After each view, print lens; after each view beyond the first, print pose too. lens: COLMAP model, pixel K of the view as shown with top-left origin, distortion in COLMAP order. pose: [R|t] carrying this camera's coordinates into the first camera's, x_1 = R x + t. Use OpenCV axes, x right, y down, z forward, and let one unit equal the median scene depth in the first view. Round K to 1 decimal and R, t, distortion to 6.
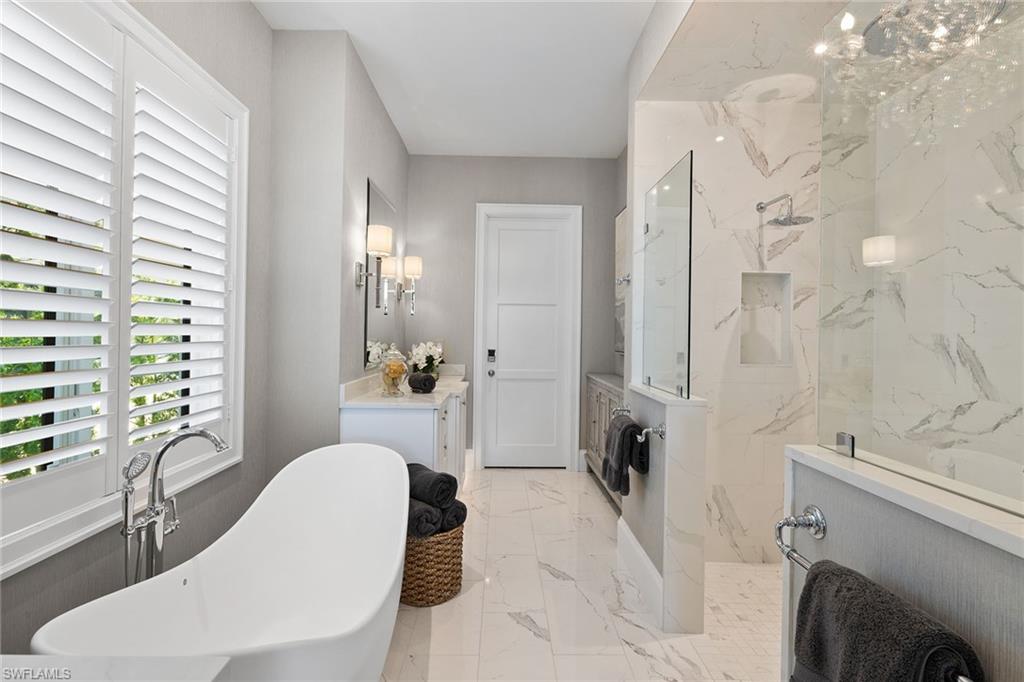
lens RADIAL K [[501.1, 0, 512.6], [0, 501.1, 331.8], [0, 0, 1]] dist [-0.010537, -0.000231]
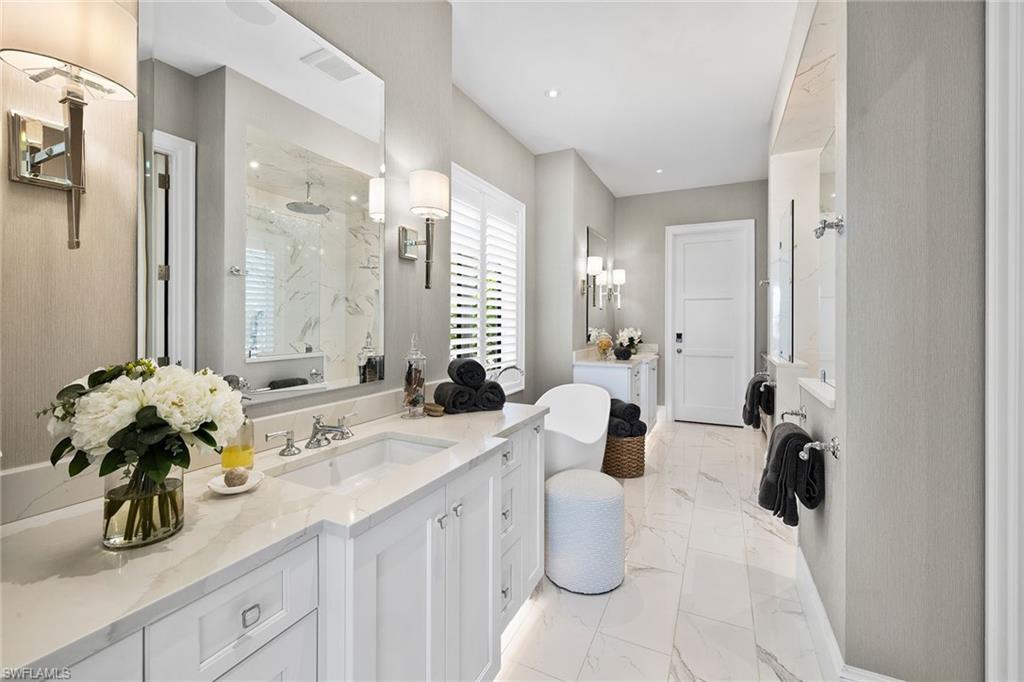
lens RADIAL K [[440.4, 0, 509.7], [0, 440.4, 321.8], [0, 0, 1]] dist [0.001338, 0.000082]
pose [[0.893580, -0.009856, -0.448796, 0.128091], [0.010257, 0.999946, -0.001538, 0.002423], [0.448788, -0.003229, 0.893633, -0.406153]]
